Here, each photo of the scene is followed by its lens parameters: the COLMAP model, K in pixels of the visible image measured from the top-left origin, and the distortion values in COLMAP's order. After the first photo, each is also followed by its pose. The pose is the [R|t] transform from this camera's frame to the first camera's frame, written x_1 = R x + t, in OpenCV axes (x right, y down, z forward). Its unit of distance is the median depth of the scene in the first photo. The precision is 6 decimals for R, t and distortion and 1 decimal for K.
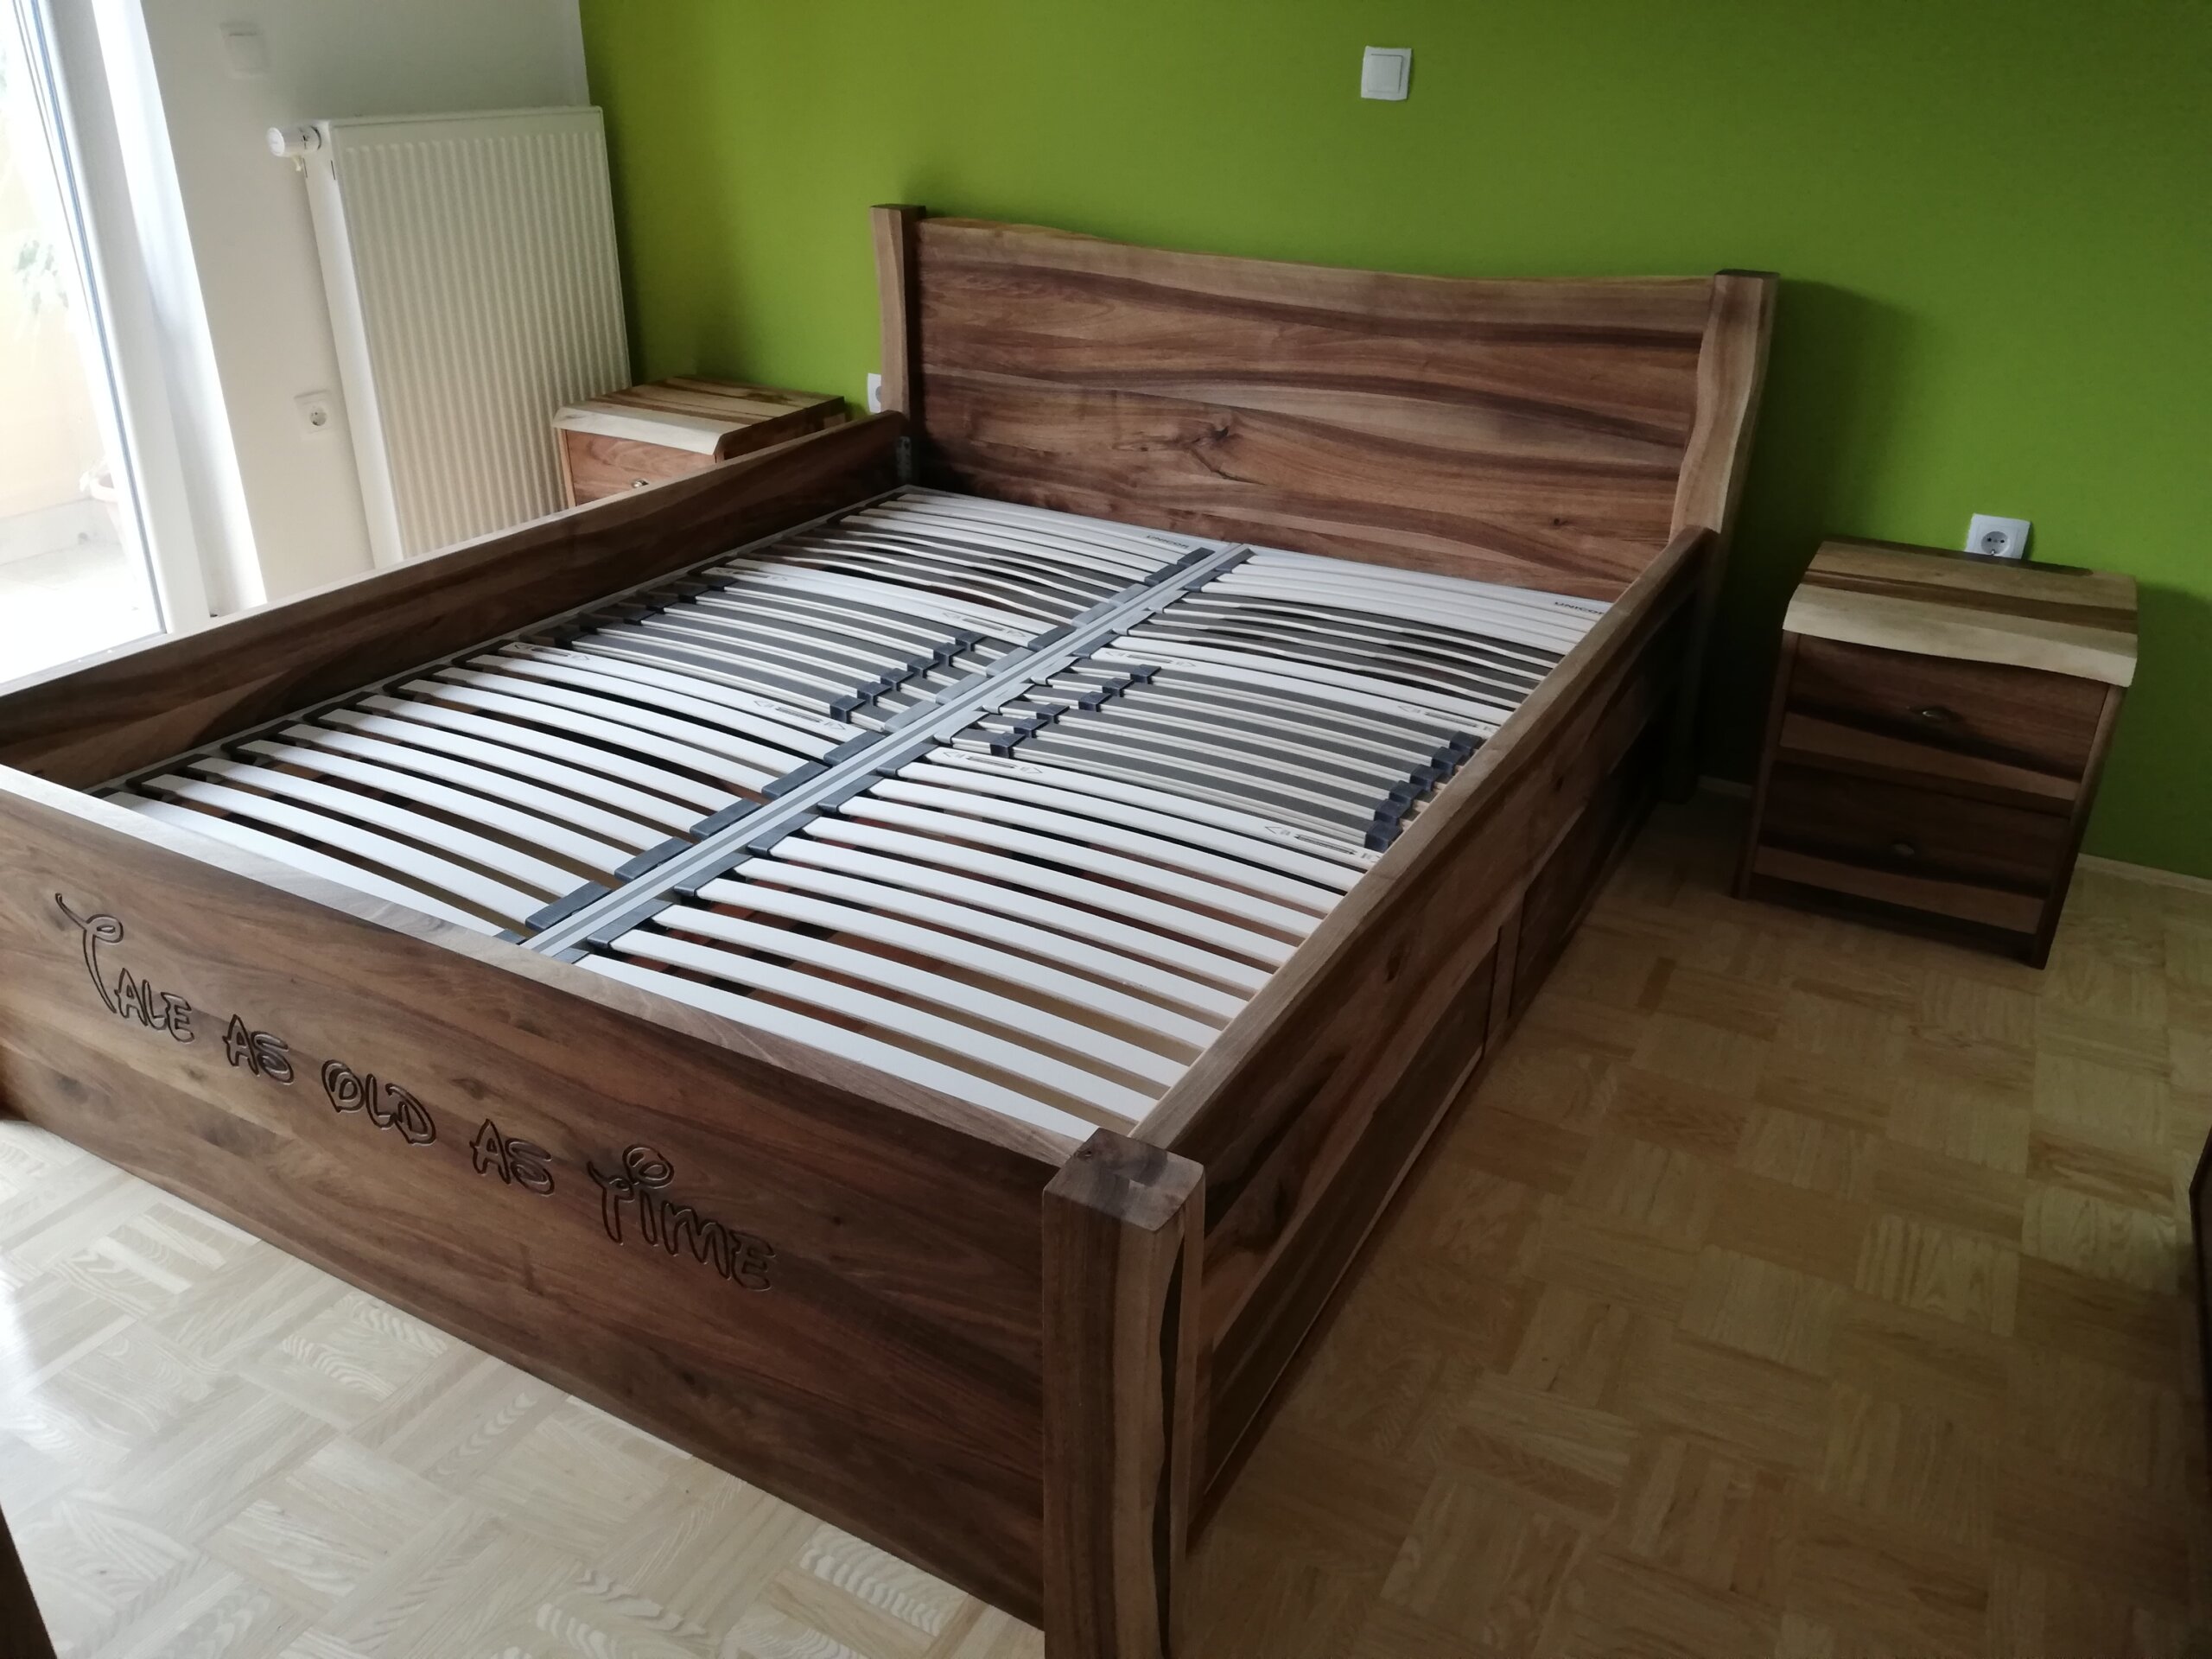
lens RADIAL K [[1677.7, 0, 1114.9], [0, 1677.7, 834.9], [0, 0, 1]] dist [0.048078, -0.068432]
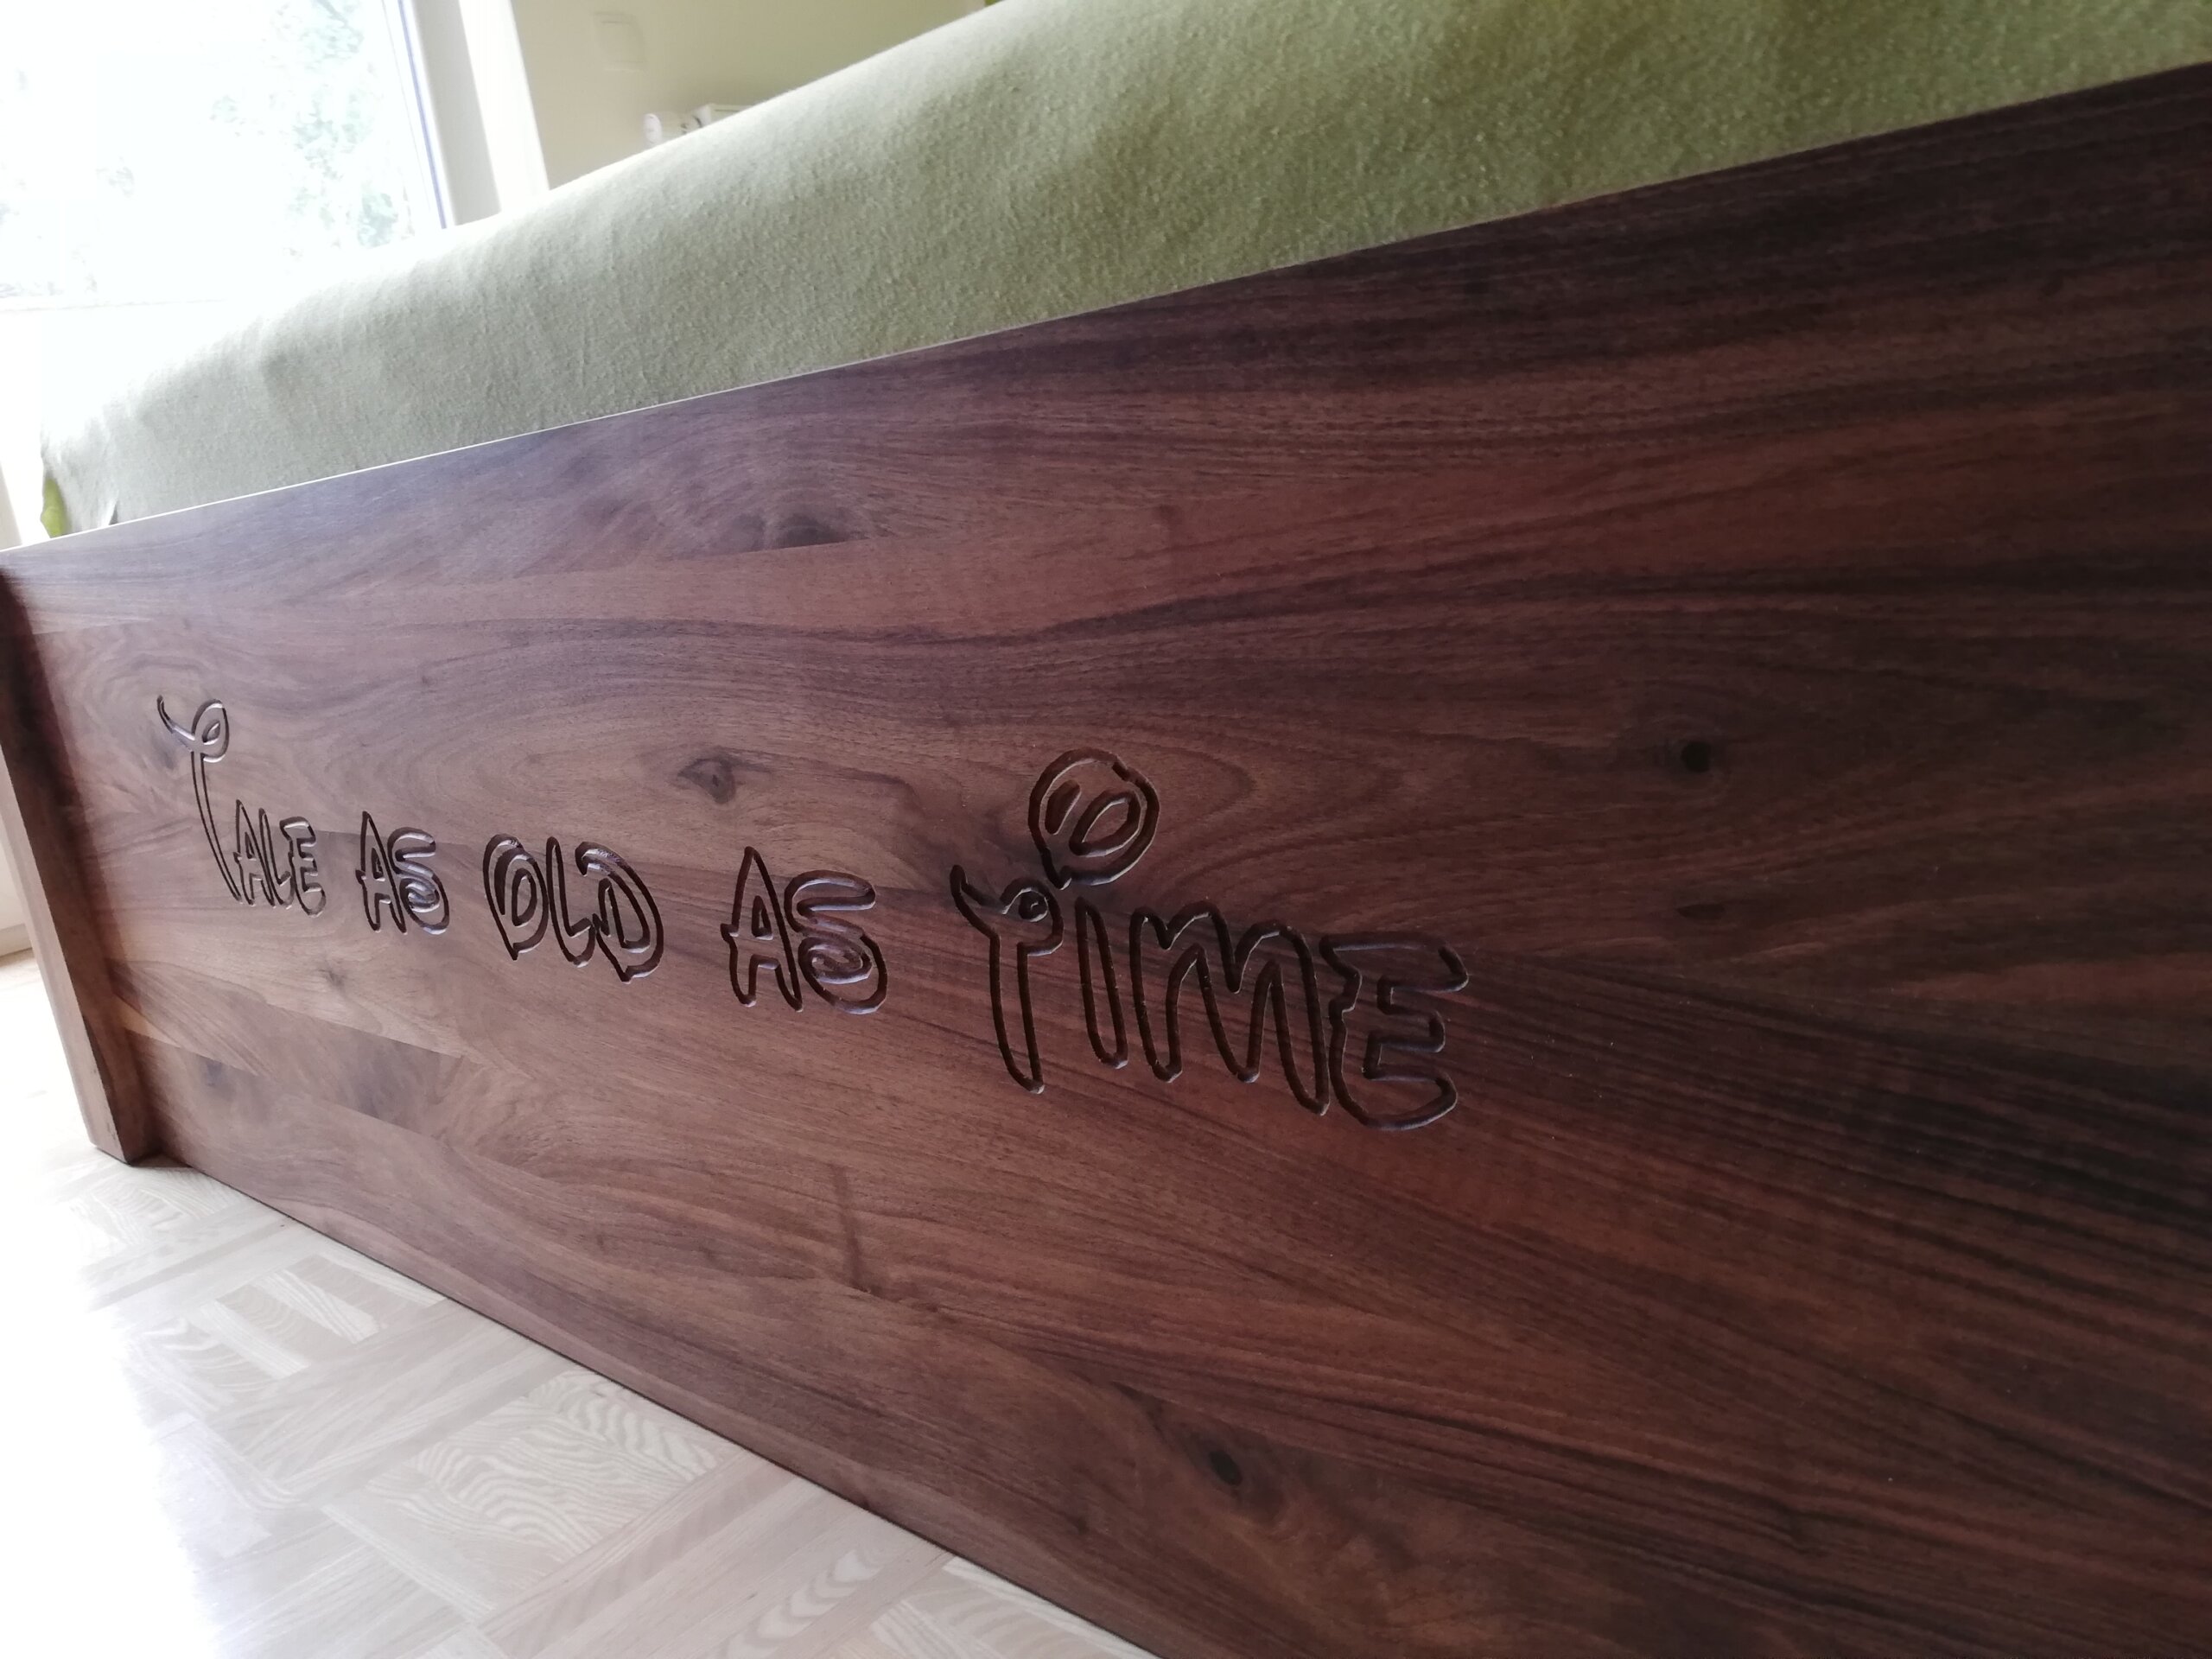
lens RADIAL K [[1677.7, 0, 1105.5], [0, 1677.7, 818.9], [0, 0, 1]] dist [0.048078, -0.068432]
pose [[0.961266, -0.102330, -0.255923, -0.138001], [0.044116, 0.973678, -0.223618, 0.218900], [0.272069, 0.203666, 0.940478, 0.503444]]
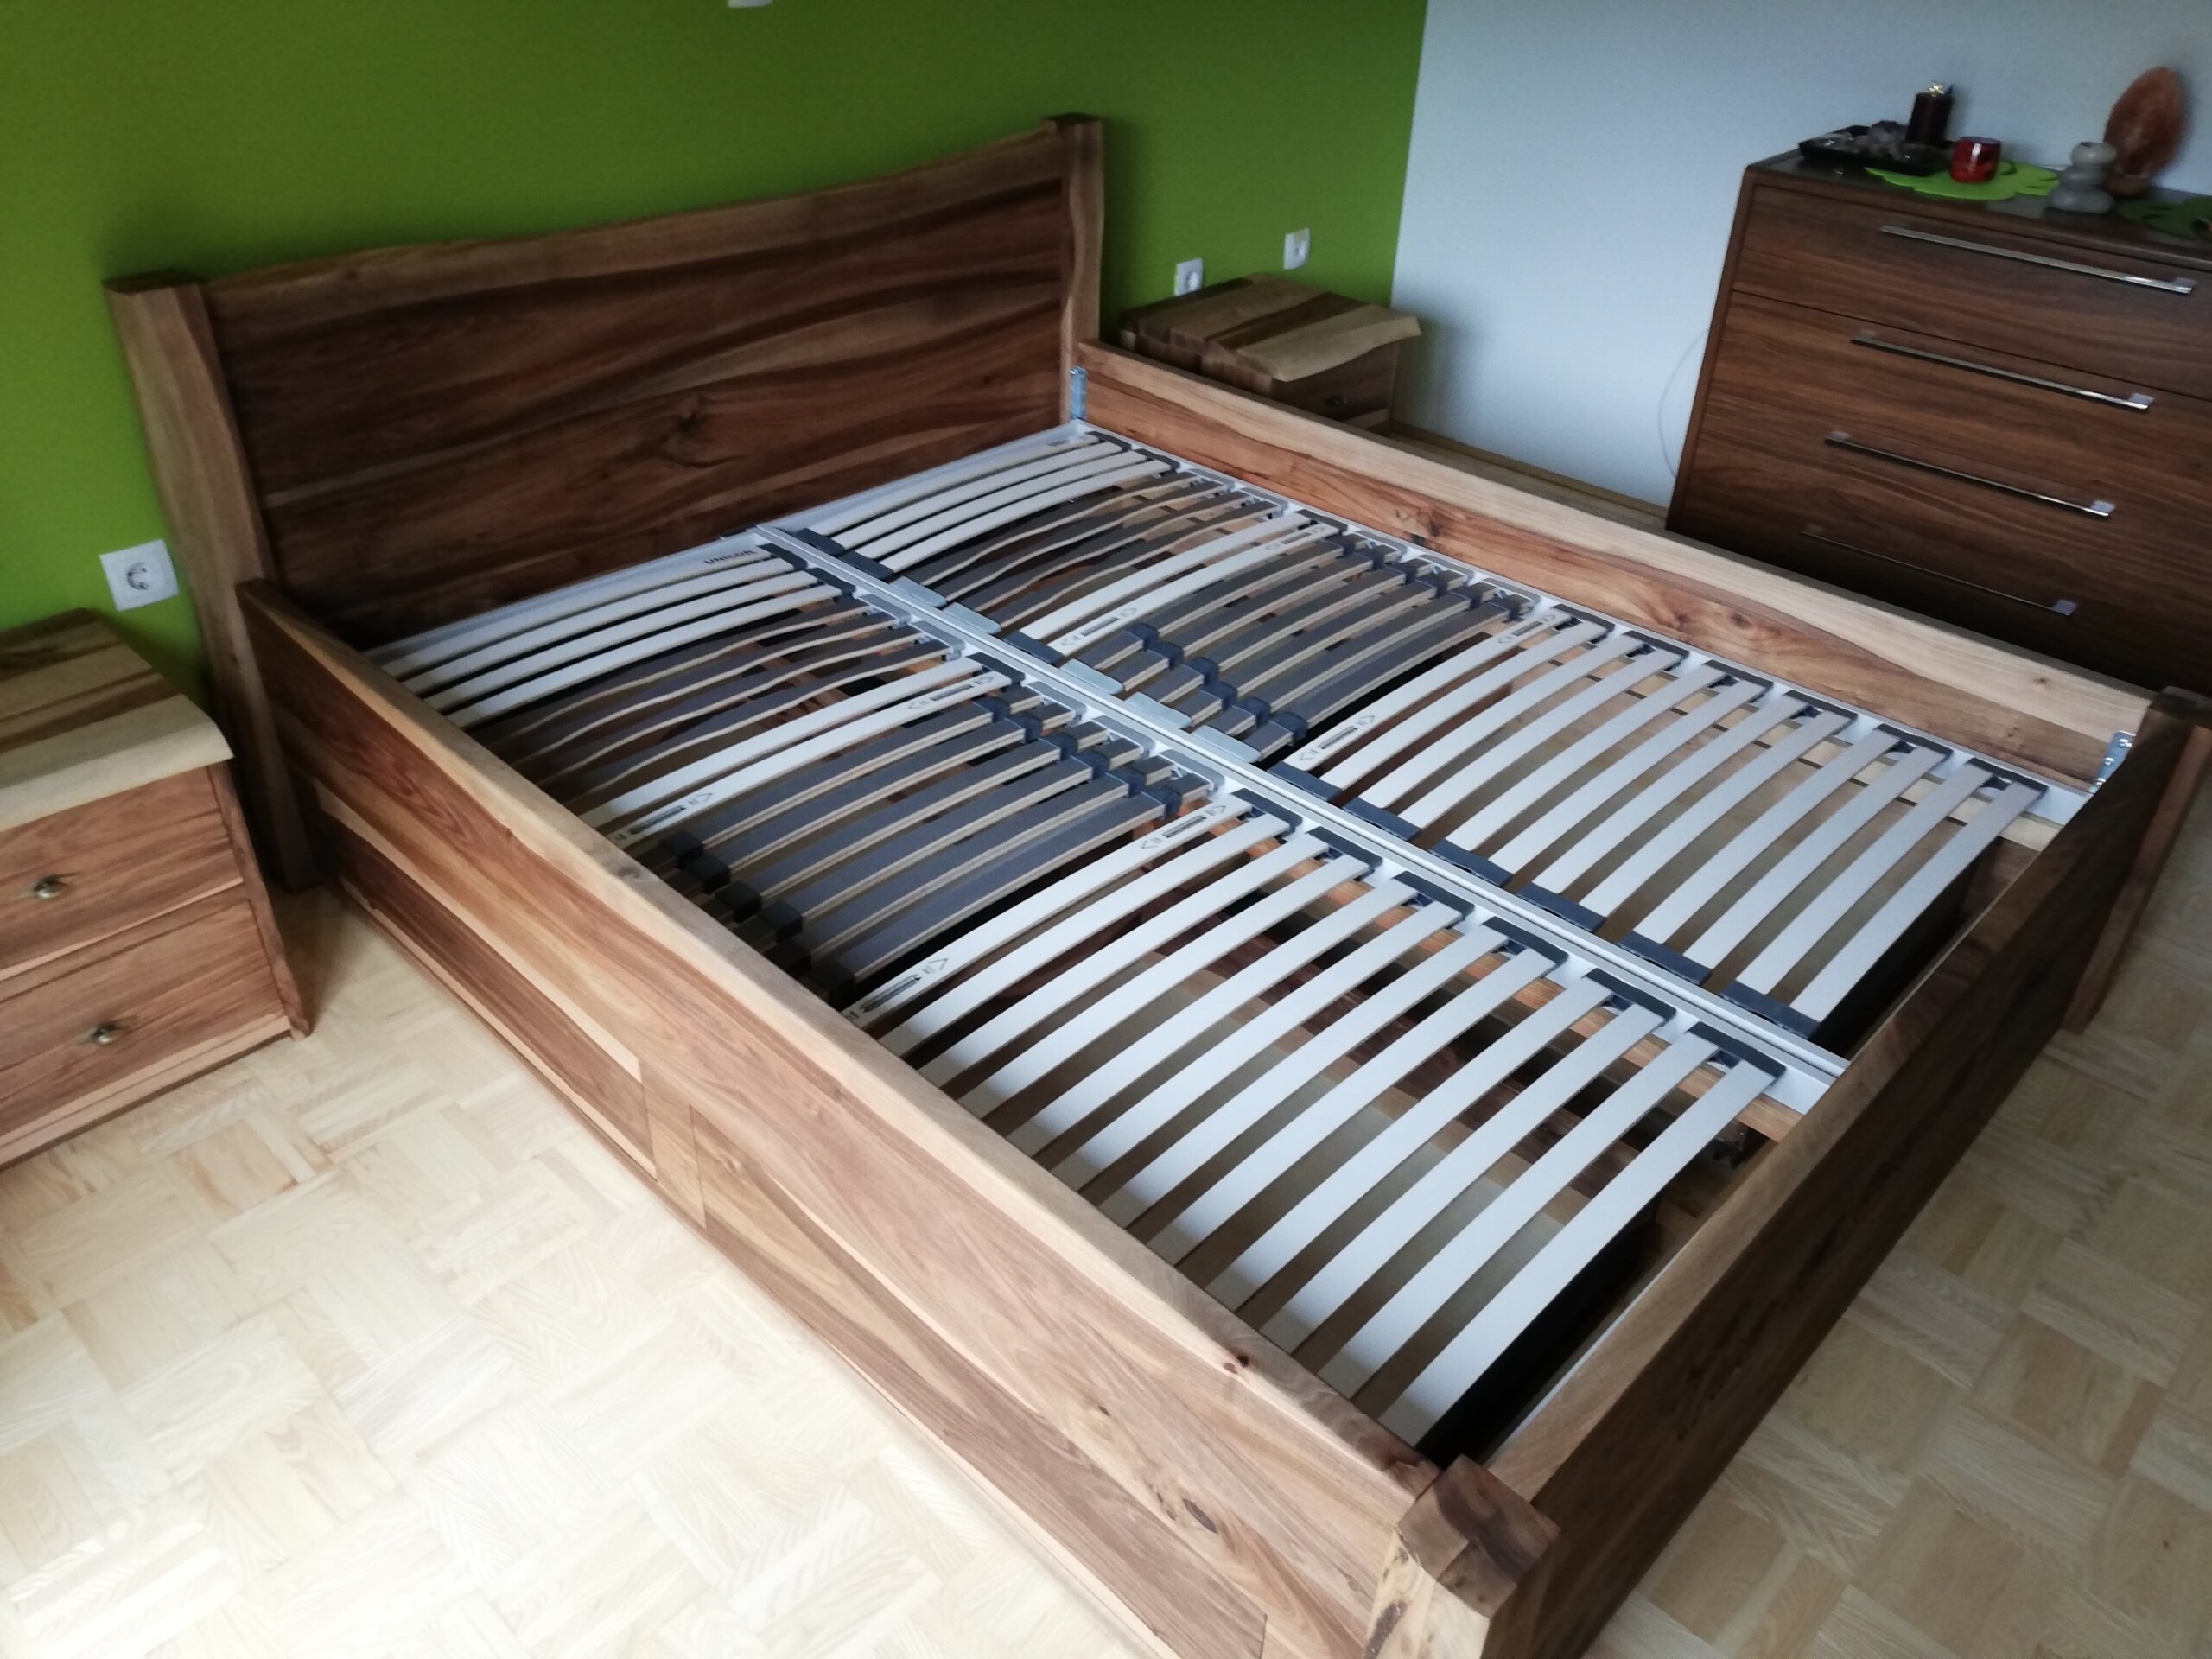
lens RADIAL K [[1677.7, 0, 1115.7], [0, 1677.7, 814.6], [0, 0, 1]] dist [0.048078, -0.068432]
pose [[0.261962, -0.535864, 0.802637, -1.133114], [0.403901, 0.816216, 0.413106, -0.571440], [-0.876493, 0.215967, 0.430254, 0.804123]]
